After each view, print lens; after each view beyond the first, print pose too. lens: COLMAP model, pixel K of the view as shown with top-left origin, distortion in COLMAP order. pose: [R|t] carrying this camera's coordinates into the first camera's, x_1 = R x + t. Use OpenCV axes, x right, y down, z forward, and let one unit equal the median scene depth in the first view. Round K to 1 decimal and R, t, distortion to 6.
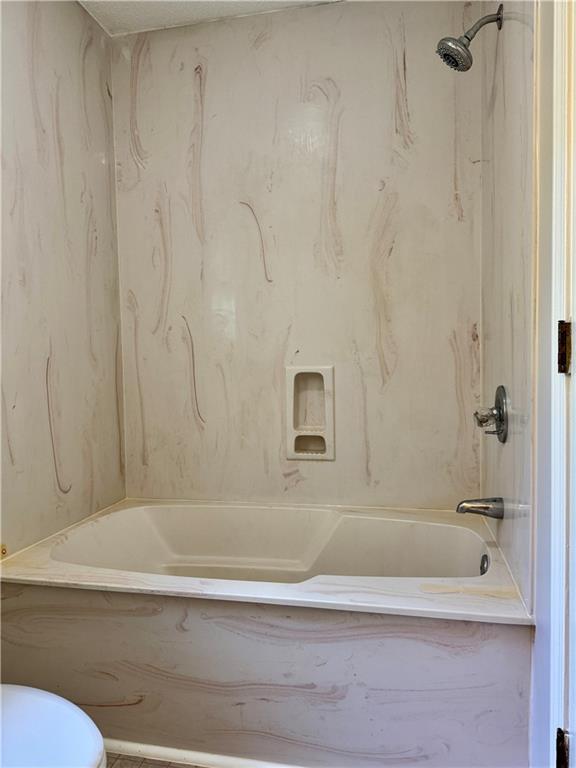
lens RADIAL K [[540.3, 0, 288.0], [0, 540.3, 384.0], [0, 0, 1]] dist [0.112416, -0.196355]
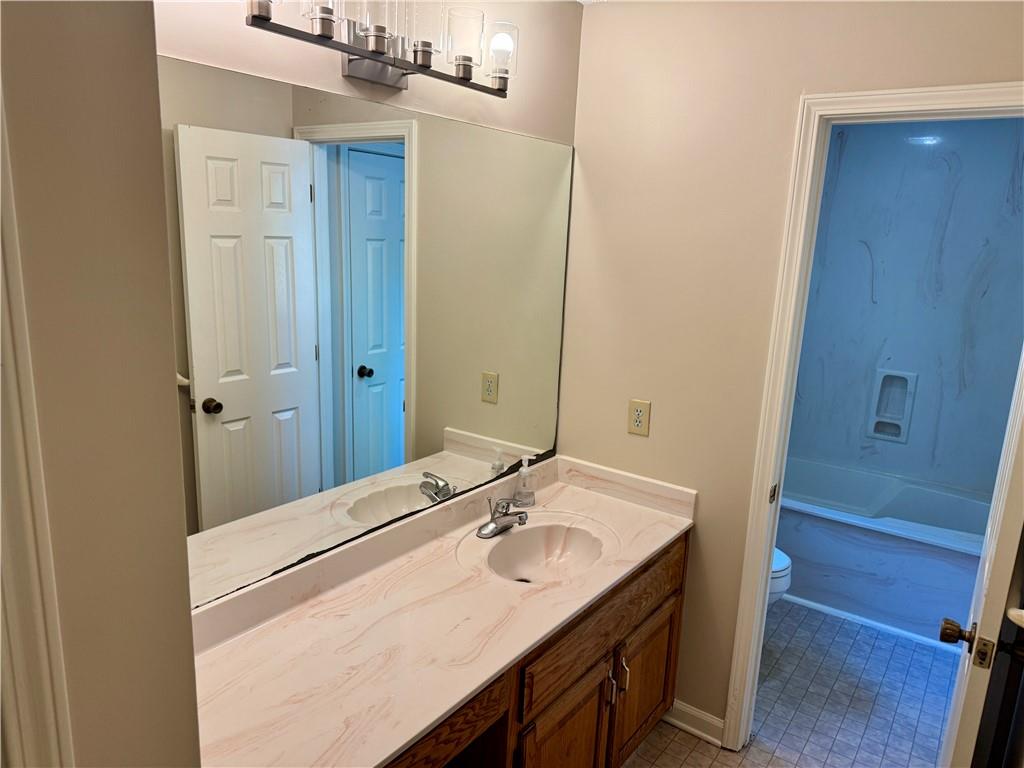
lens RADIAL K [[731.7, 0, 502.8], [0, 731.7, 393.3], [0, 0, 1]] dist [0.000411, -0.003740]
pose [[0.914064, 0.139246, -0.380917, -0.151476], [-0.068092, 0.978571, 0.194324, -0.259939], [0.399813, -0.151687, 0.903958, -0.990024]]
